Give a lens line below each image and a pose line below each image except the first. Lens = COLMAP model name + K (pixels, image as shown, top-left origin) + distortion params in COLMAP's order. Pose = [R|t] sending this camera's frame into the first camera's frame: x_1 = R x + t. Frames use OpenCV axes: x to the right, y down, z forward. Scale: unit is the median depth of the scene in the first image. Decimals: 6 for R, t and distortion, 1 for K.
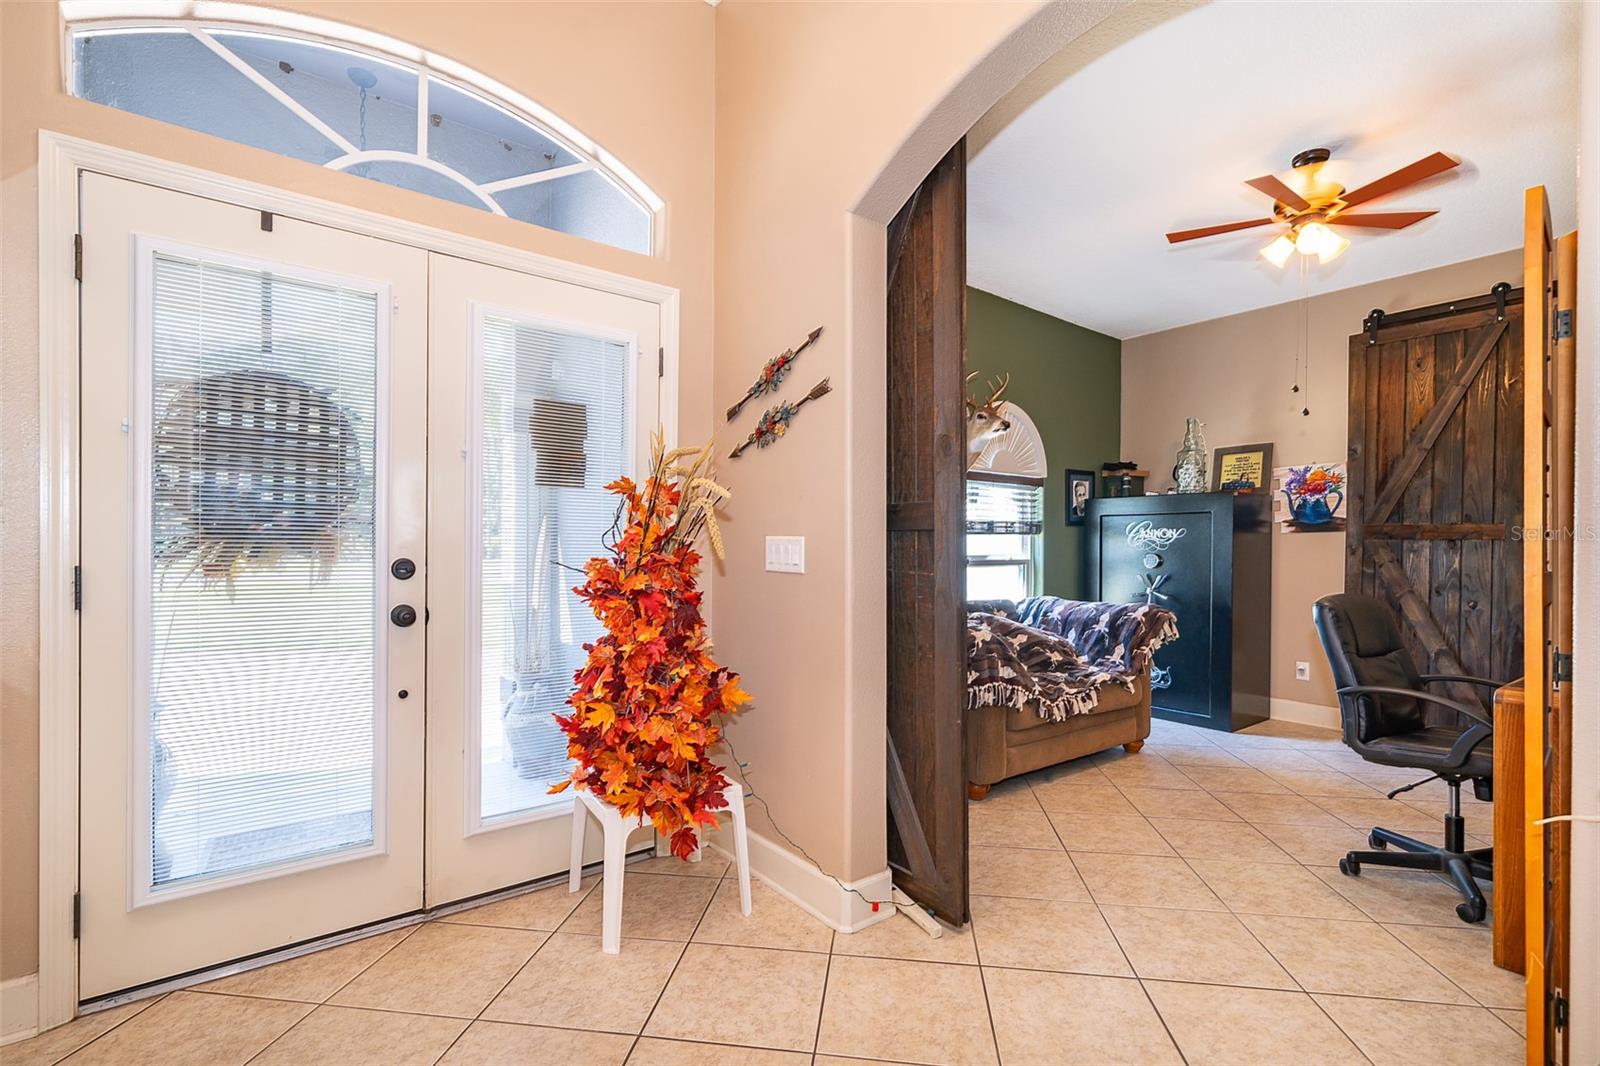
lens RADIAL K [[739.3, 0, 795.0], [0, 739.3, 546.3], [0, 0, 1]] dist [-0.000279, -0.000246]
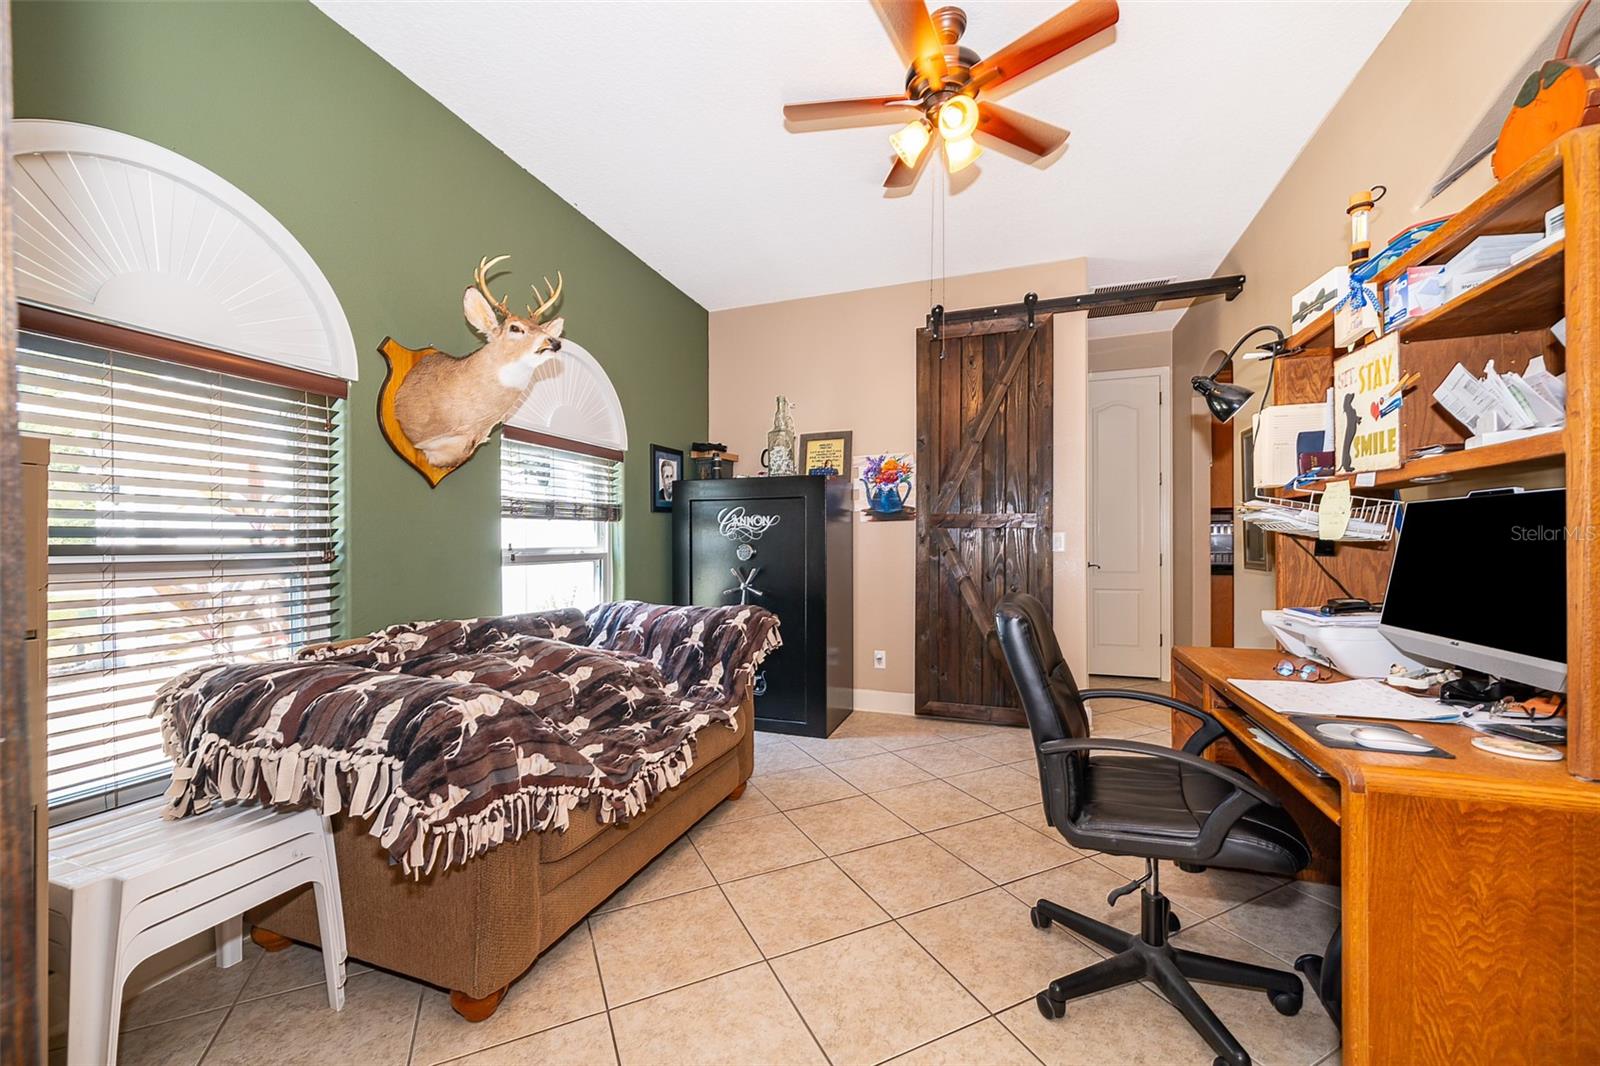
lens RADIAL K [[624.2, 0, 785.4], [0, 624.2, 556.1], [0, 0, 1]] dist [-0.000456, -0.000132]
pose [[0.852484, -0.018836, 0.522415, 0.156170], [0.006418, 0.999652, 0.025569, 0.006553], [-0.522715, -0.018444, 0.852308, 0.394776]]
